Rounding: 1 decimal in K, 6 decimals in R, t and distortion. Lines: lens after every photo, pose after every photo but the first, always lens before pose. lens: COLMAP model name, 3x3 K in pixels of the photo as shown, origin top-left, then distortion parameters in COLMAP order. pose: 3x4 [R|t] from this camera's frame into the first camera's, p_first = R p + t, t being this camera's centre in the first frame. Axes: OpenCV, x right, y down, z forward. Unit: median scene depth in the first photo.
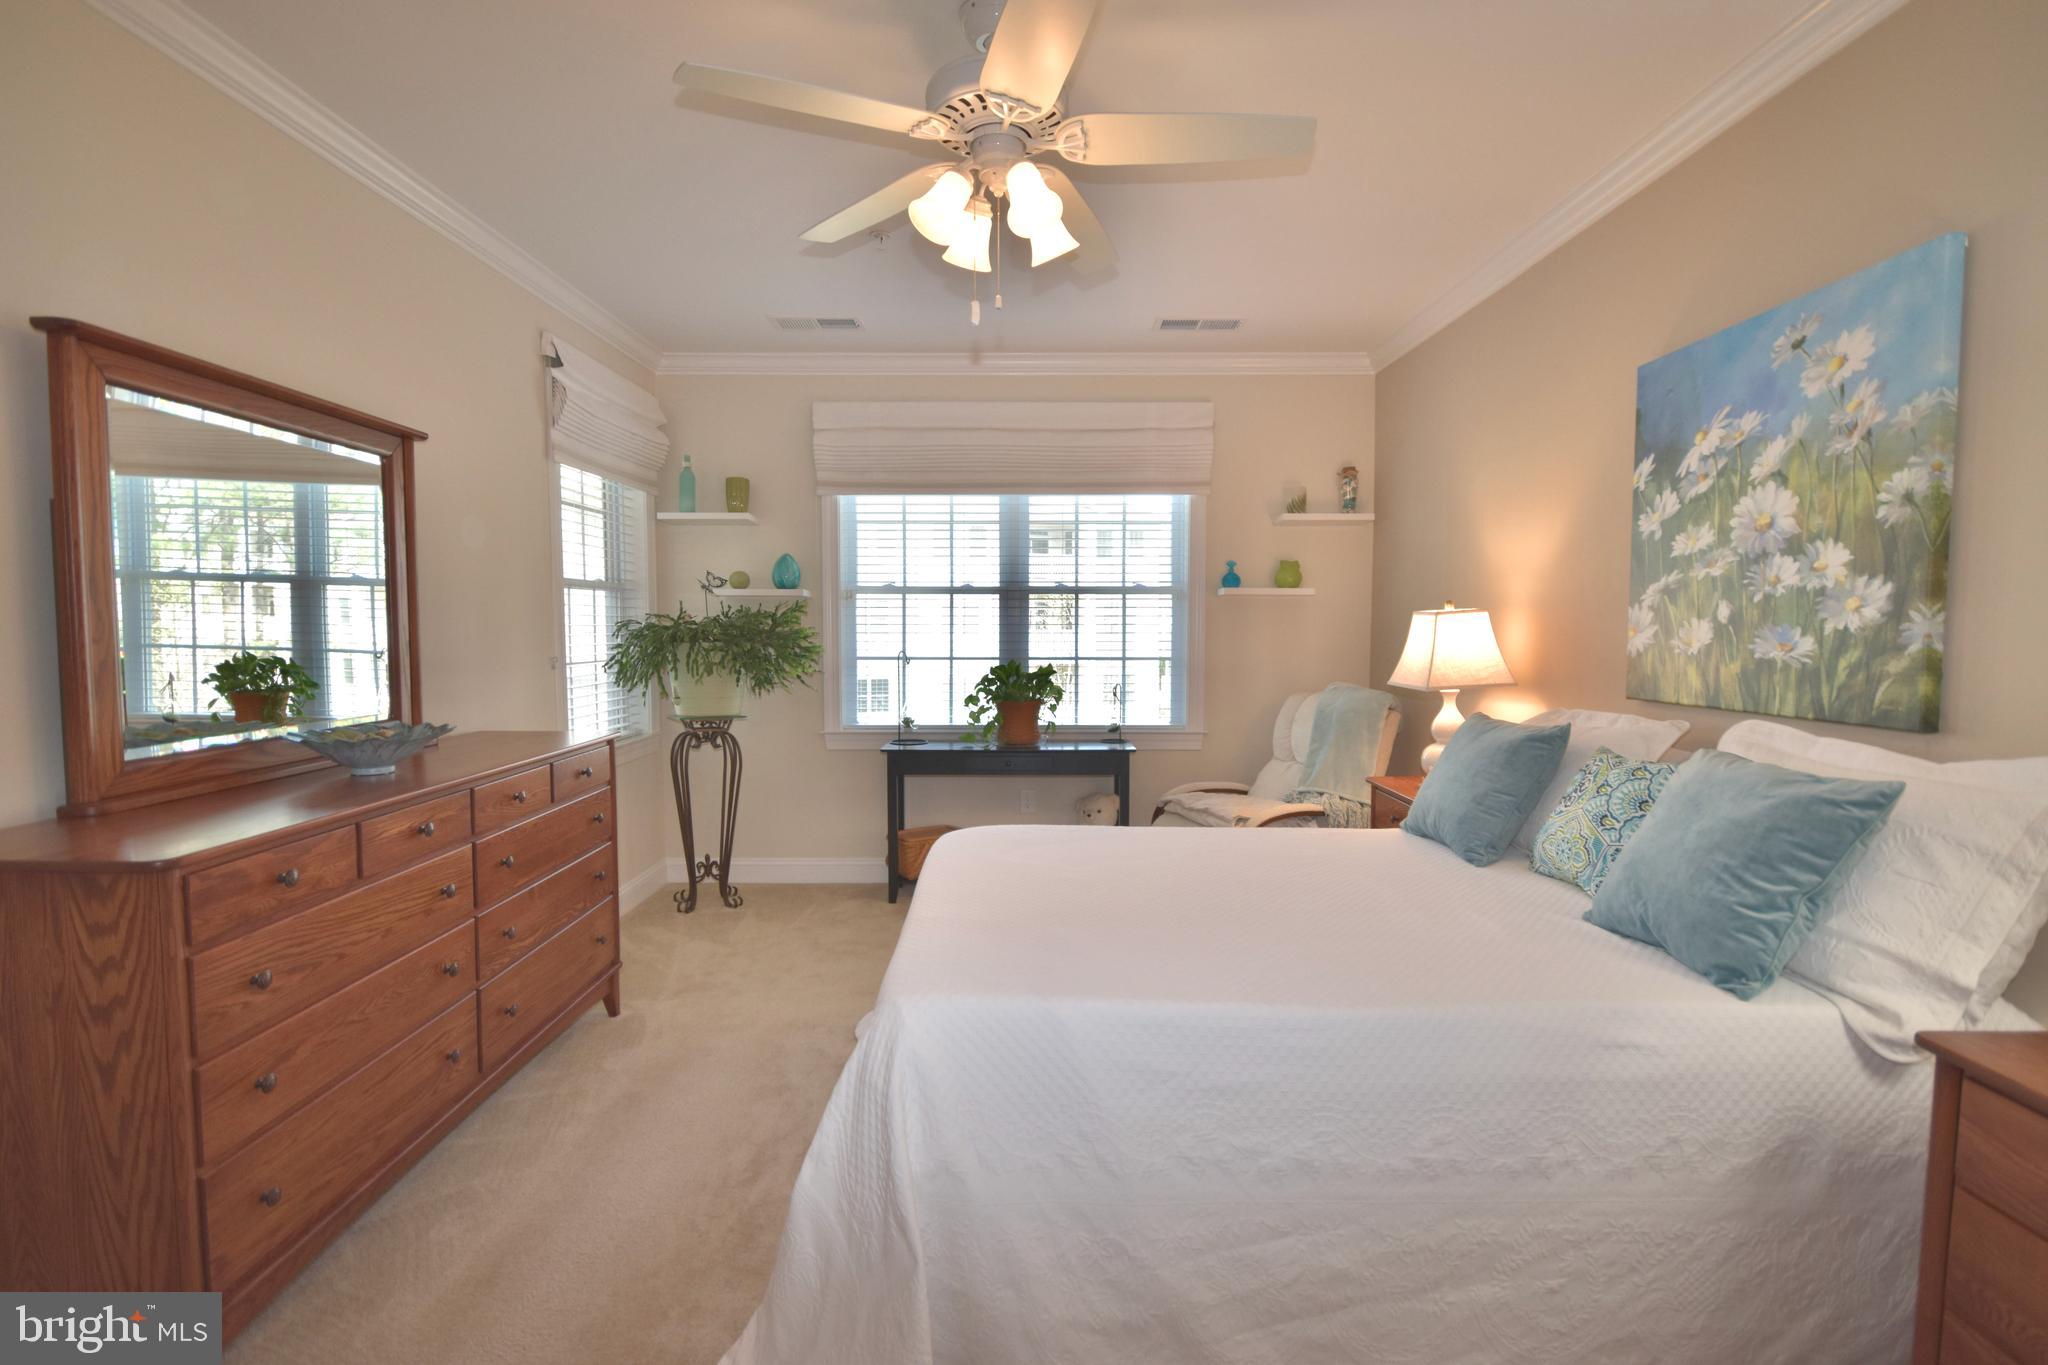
lens RADIAL K [[963.4, 0, 1072.9], [0, 963.4, 685.0], [0, 0, 1]] dist [-0.000273, -0.000502]
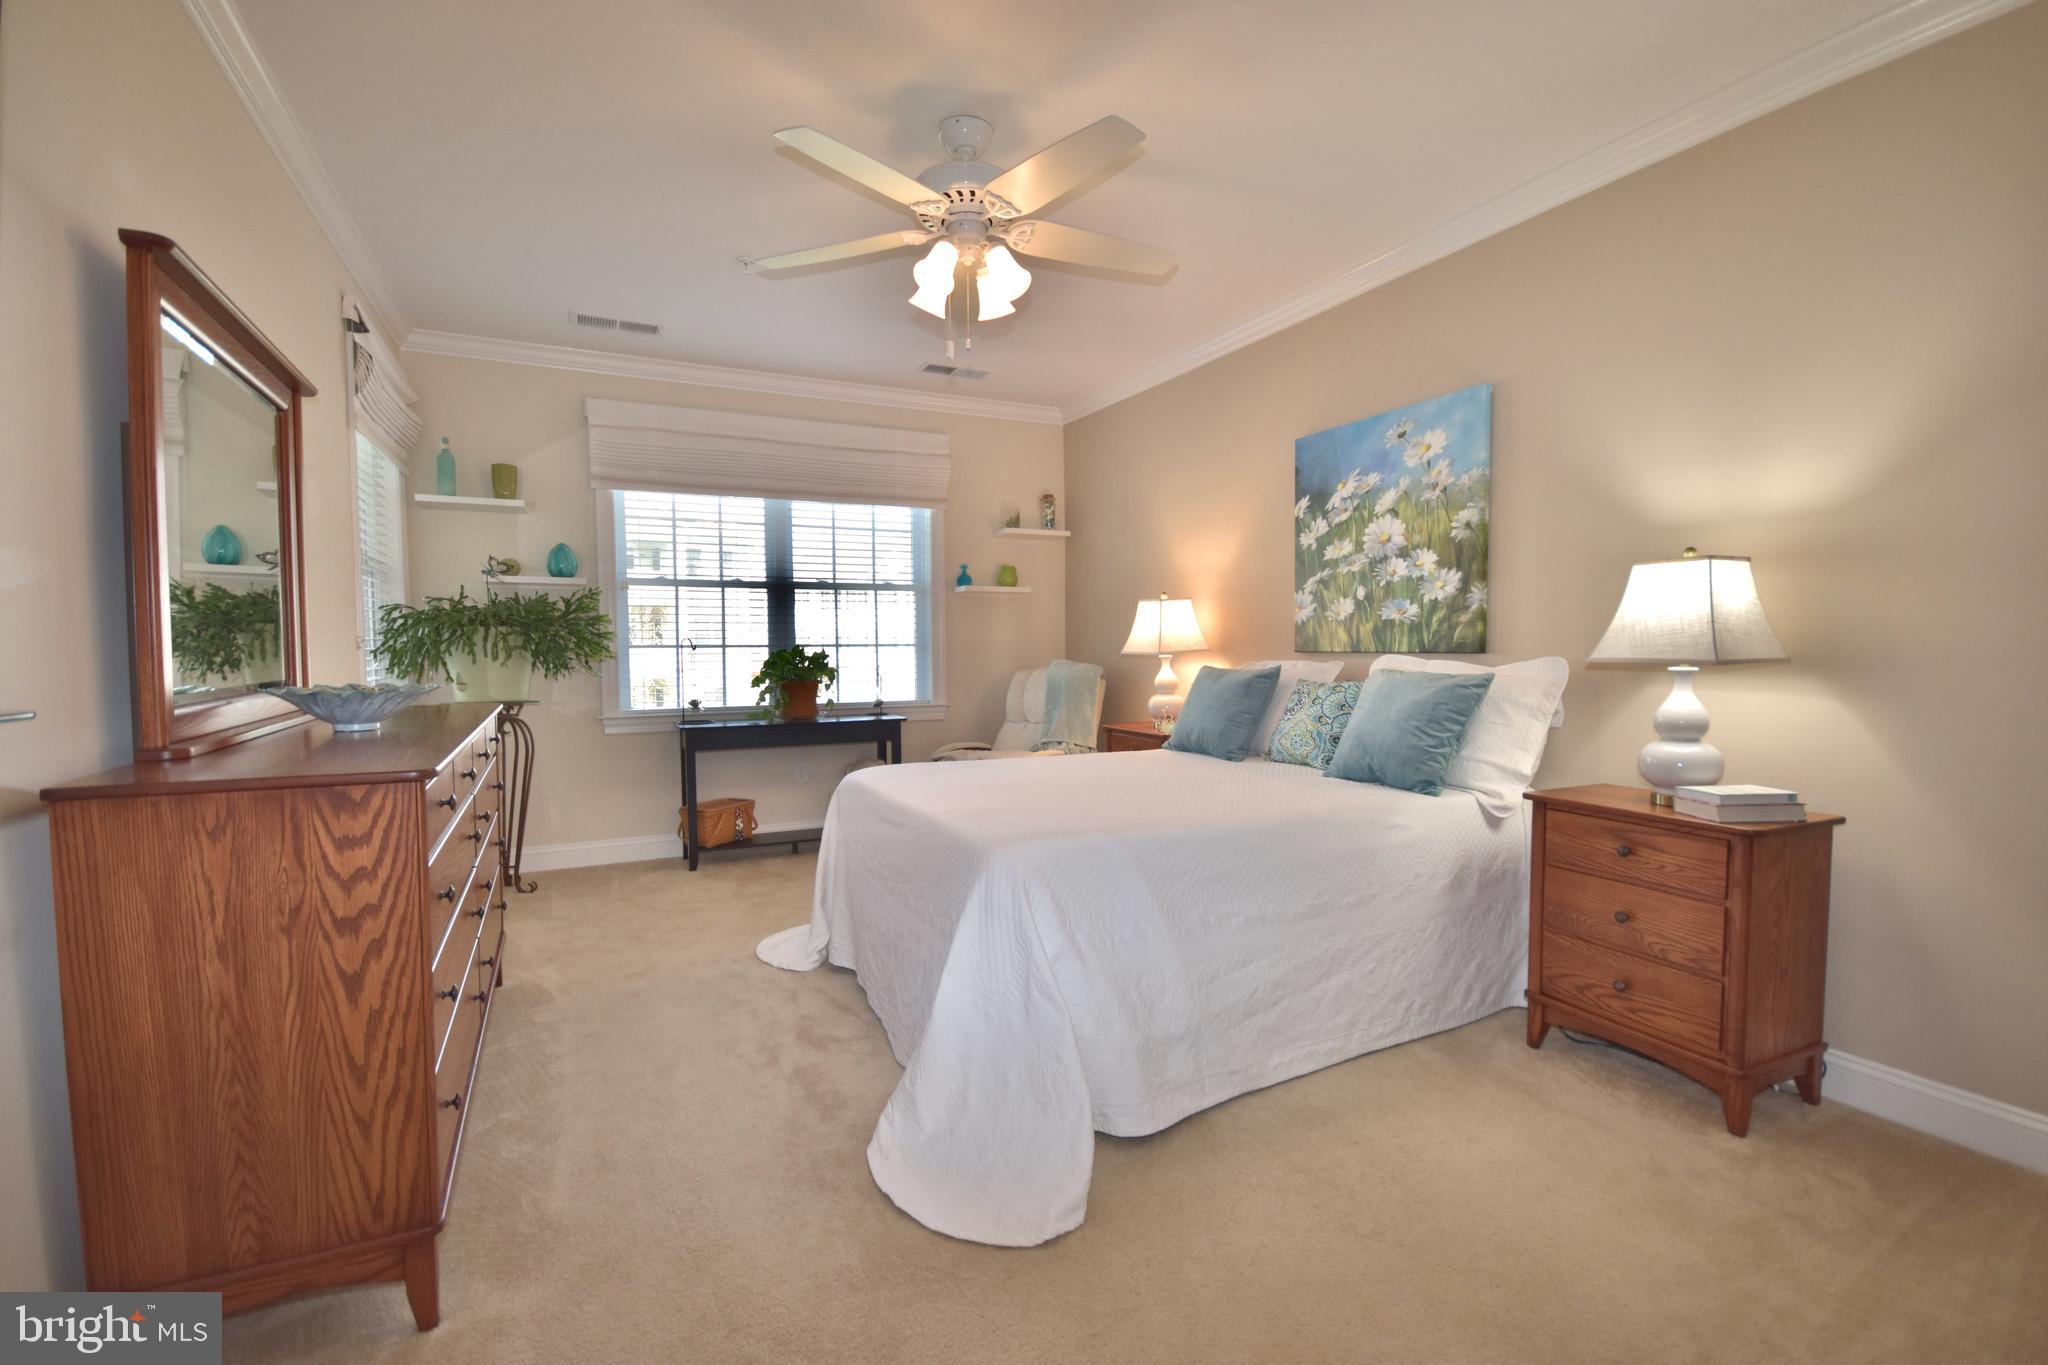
lens RADIAL K [[905.6, 0, 1026.8], [0, 905.6, 692.7], [0, 0, 1]] dist [0.000642, -0.014464]
pose [[0.896191, -0.028836, 0.442730, -0.546595], [0.035411, 0.999351, -0.006590, 0.087914], [-0.442253, 0.021584, 0.896631, -0.135340]]
